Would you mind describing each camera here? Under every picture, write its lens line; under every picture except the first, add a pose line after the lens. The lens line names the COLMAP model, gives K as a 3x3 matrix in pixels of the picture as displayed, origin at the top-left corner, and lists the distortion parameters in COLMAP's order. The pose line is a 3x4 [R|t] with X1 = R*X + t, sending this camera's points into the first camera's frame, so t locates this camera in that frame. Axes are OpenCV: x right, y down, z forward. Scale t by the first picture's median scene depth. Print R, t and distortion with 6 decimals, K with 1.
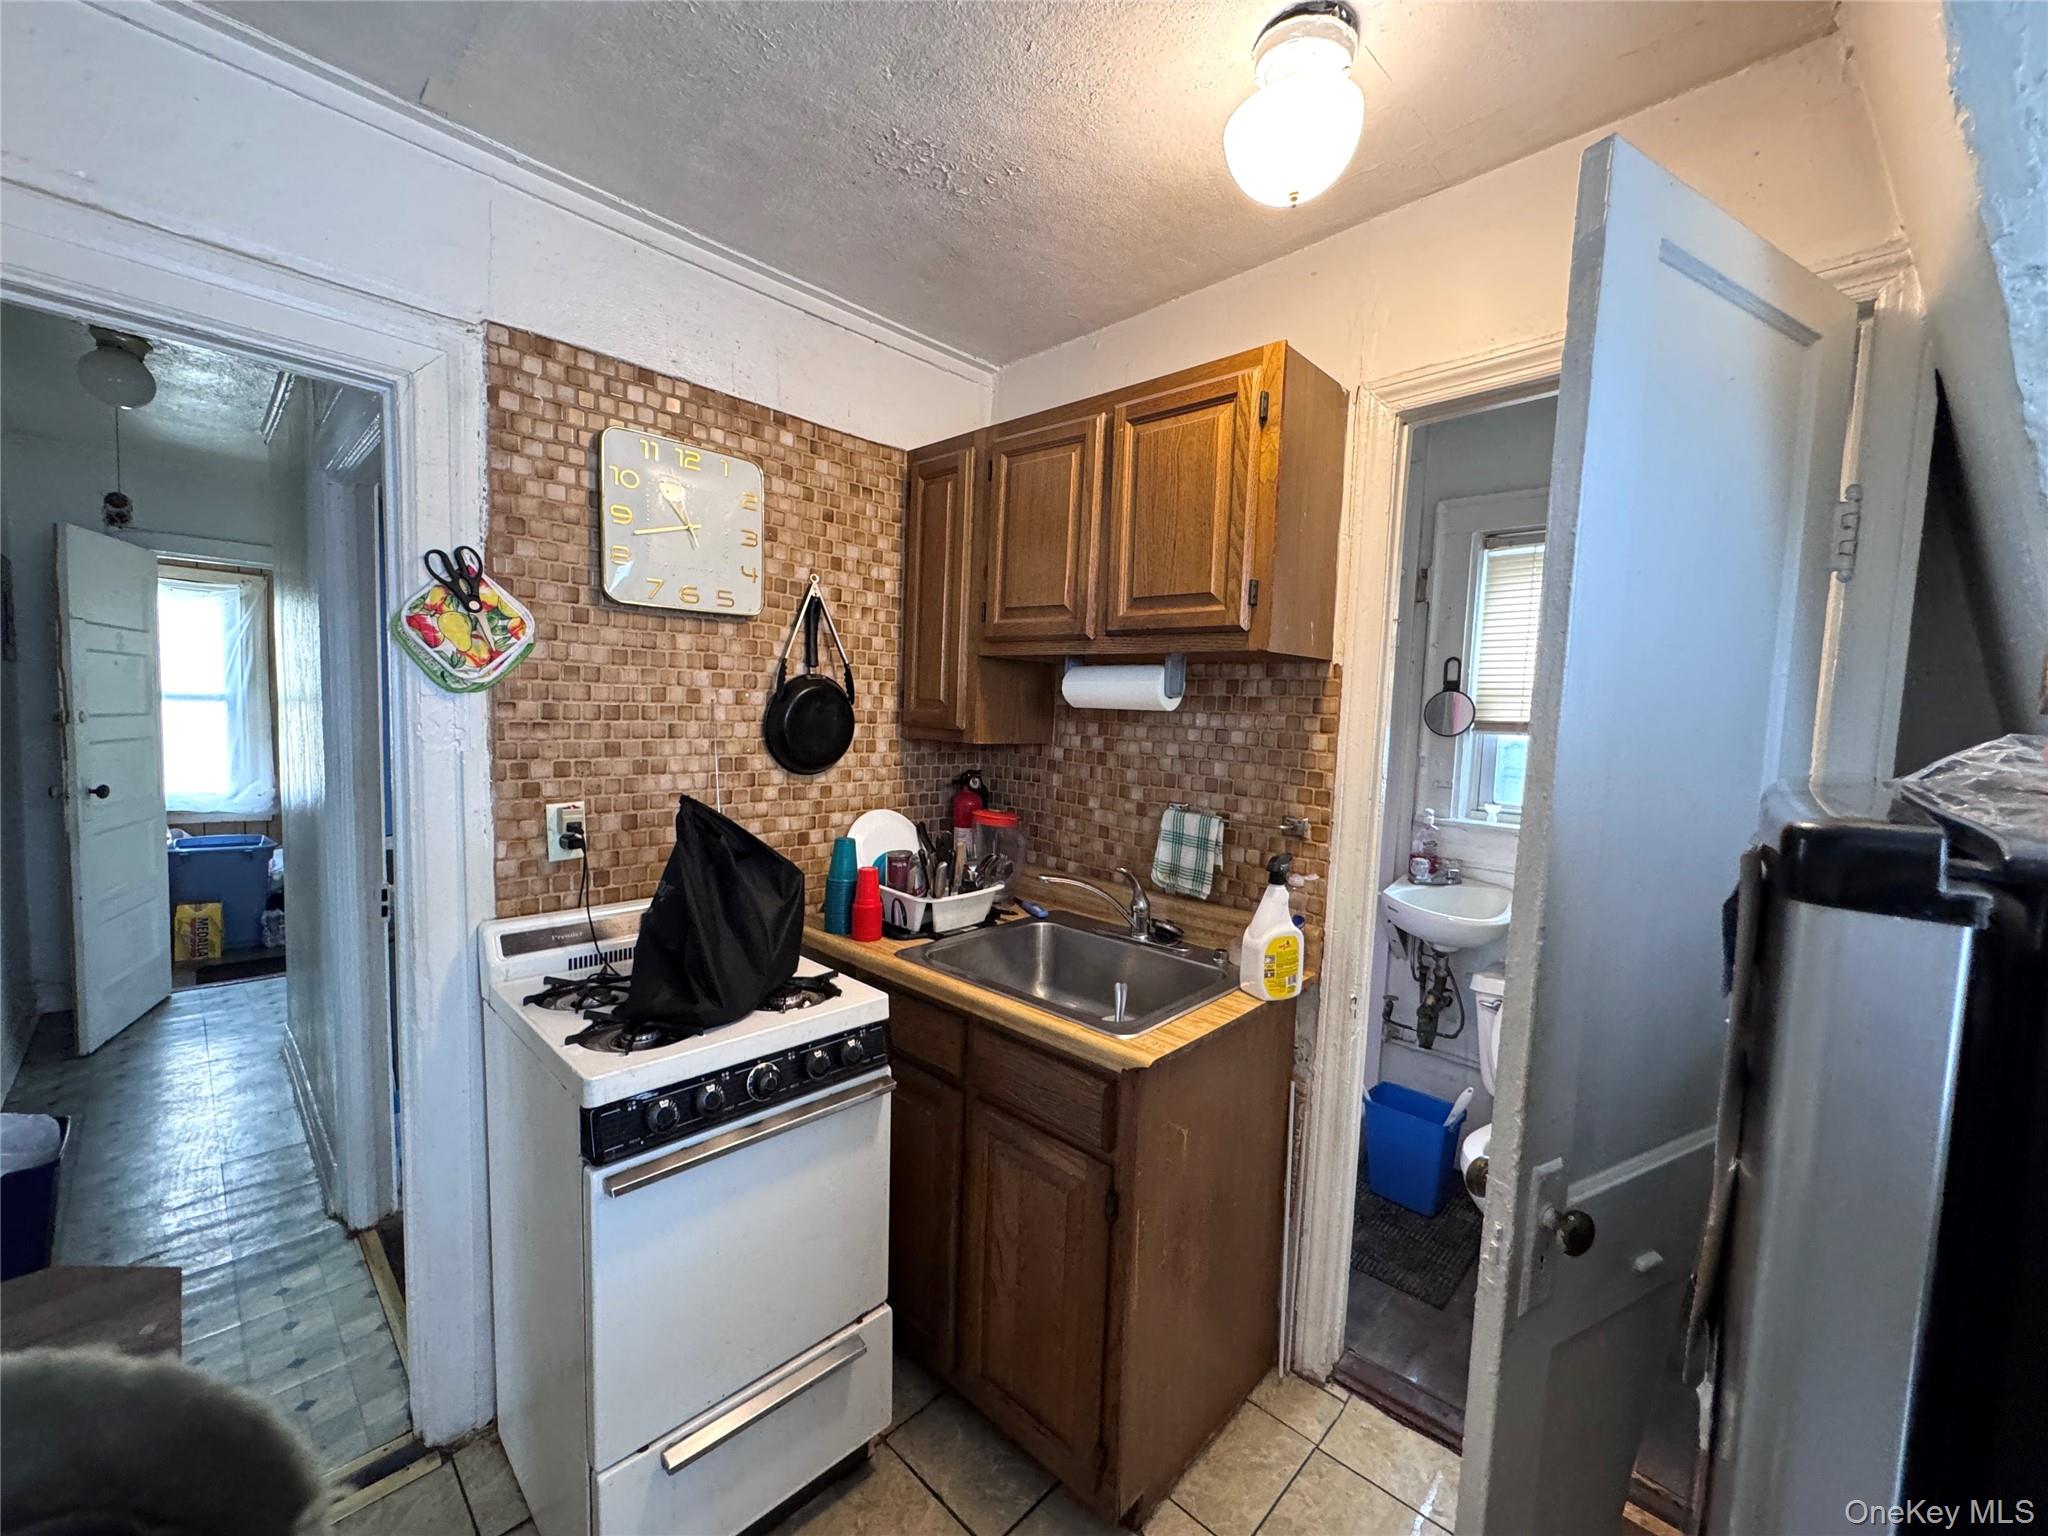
lens RADIAL K [[815.1, 0, 1024.4], [0, 815.1, 769.3], [0, 0, 1]] dist [-0.003895, 0.000471]
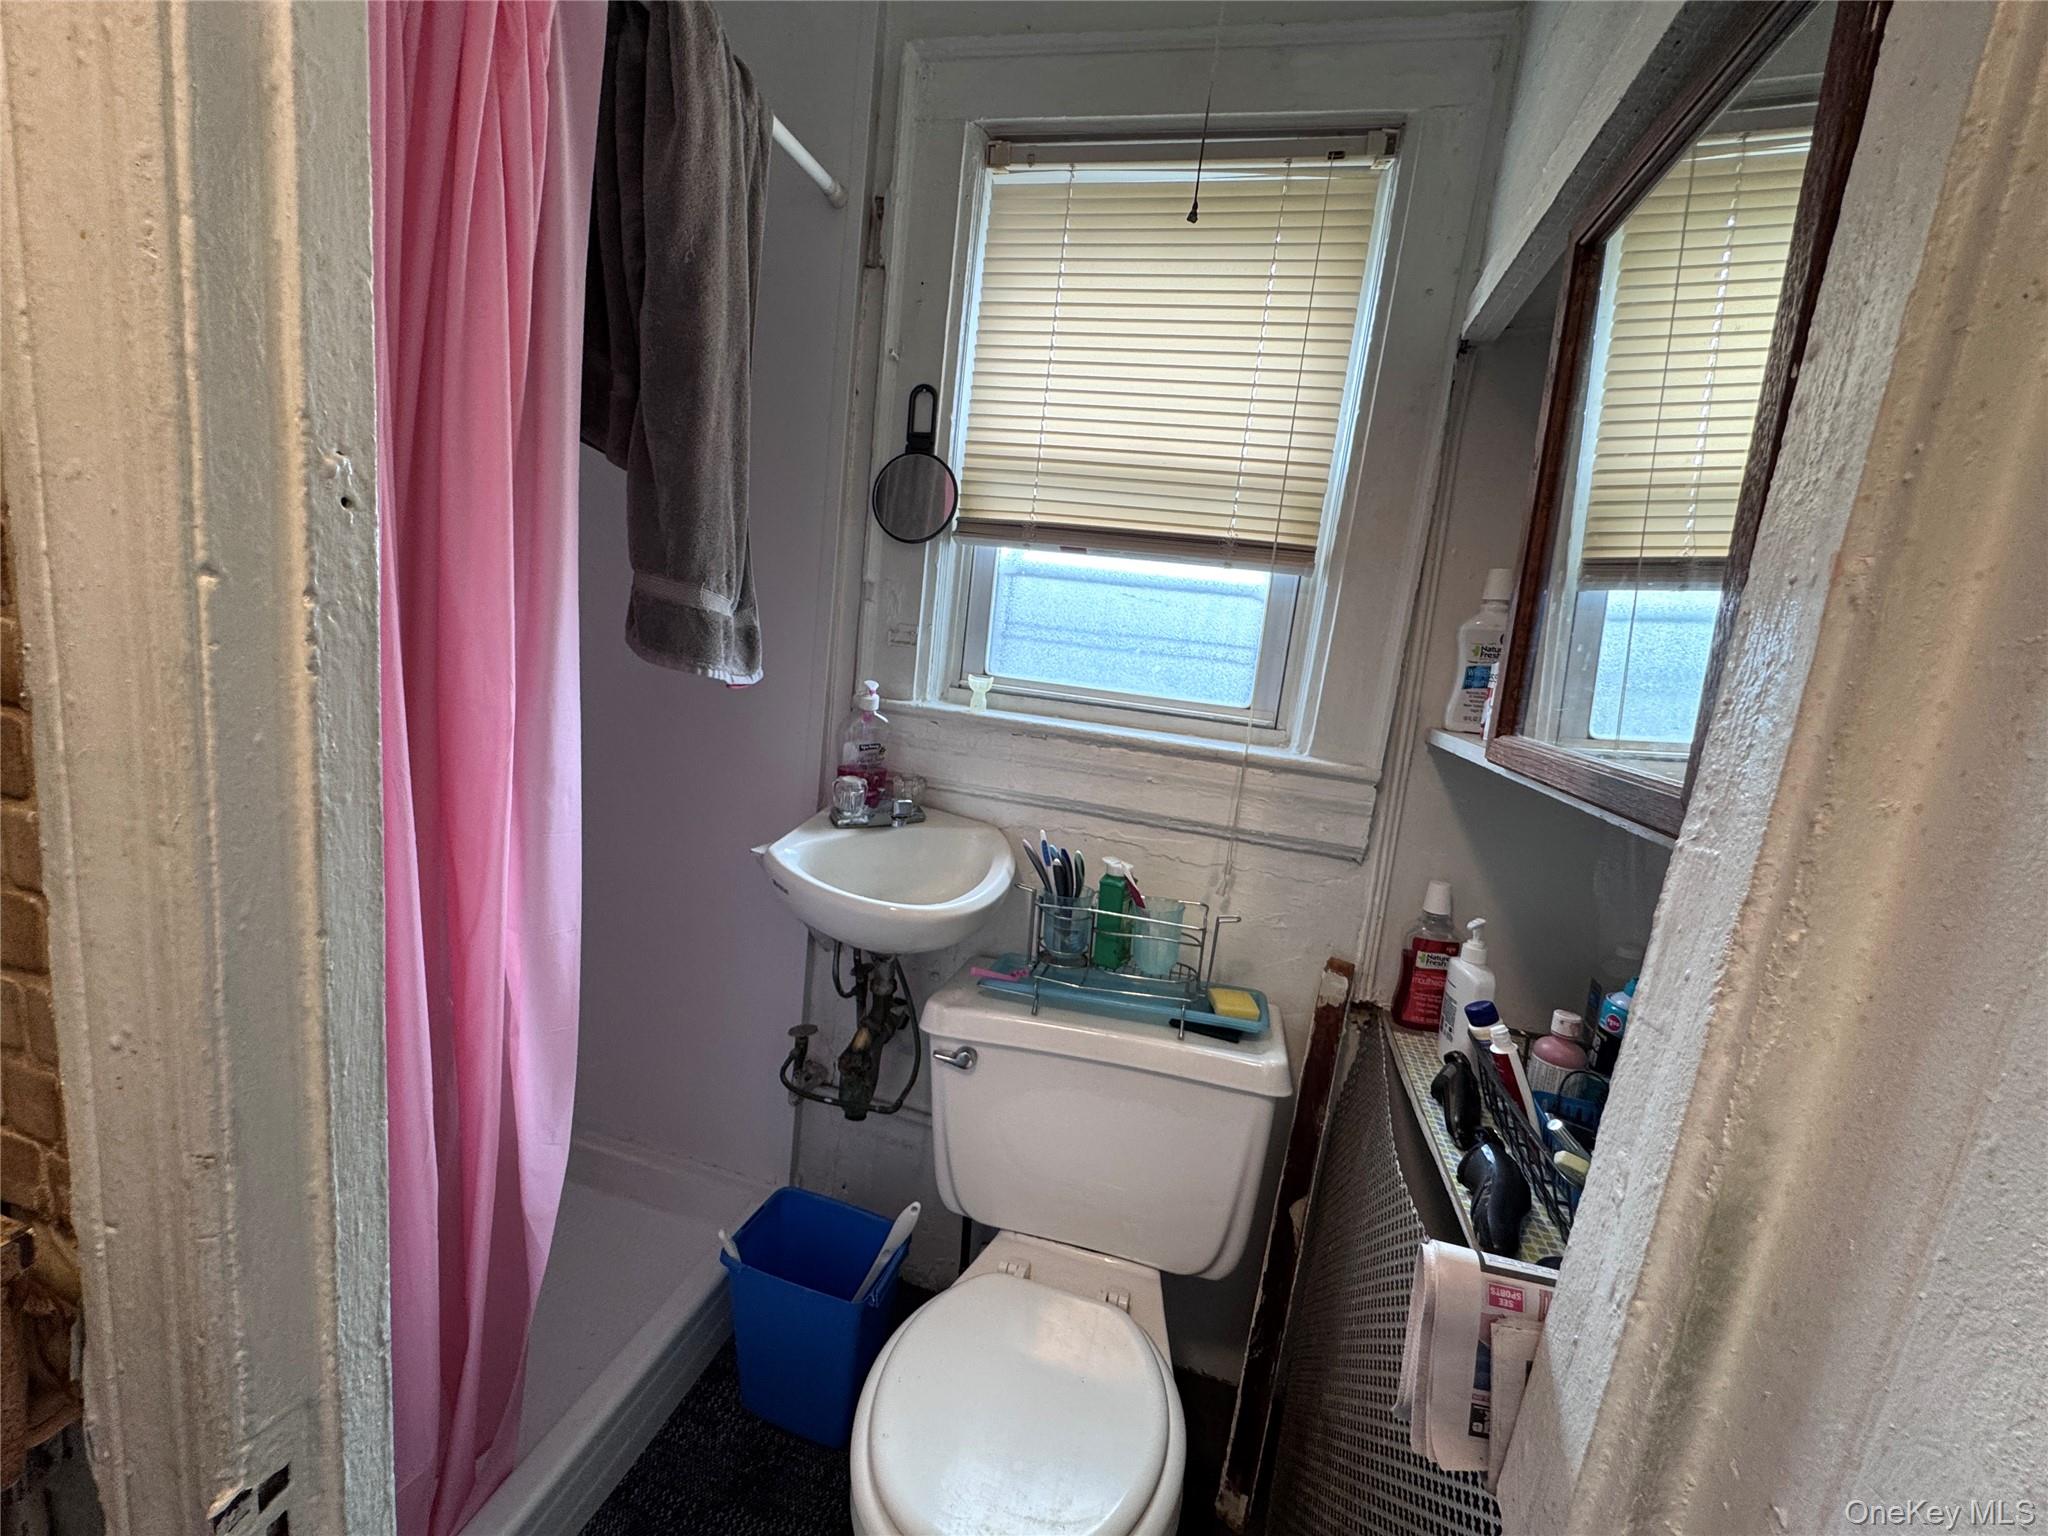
lens RADIAL K [[815.1, 0, 1026.0], [0, 815.1, 763.7], [0, 0, 1]] dist [-0.003895, 0.000471]
pose [[0.872357, -0.021298, 0.488406, 0.329812], [-0.044868, 0.991346, 0.123370, 0.032465], [-0.486807, -0.129537, 0.863852, 0.500621]]
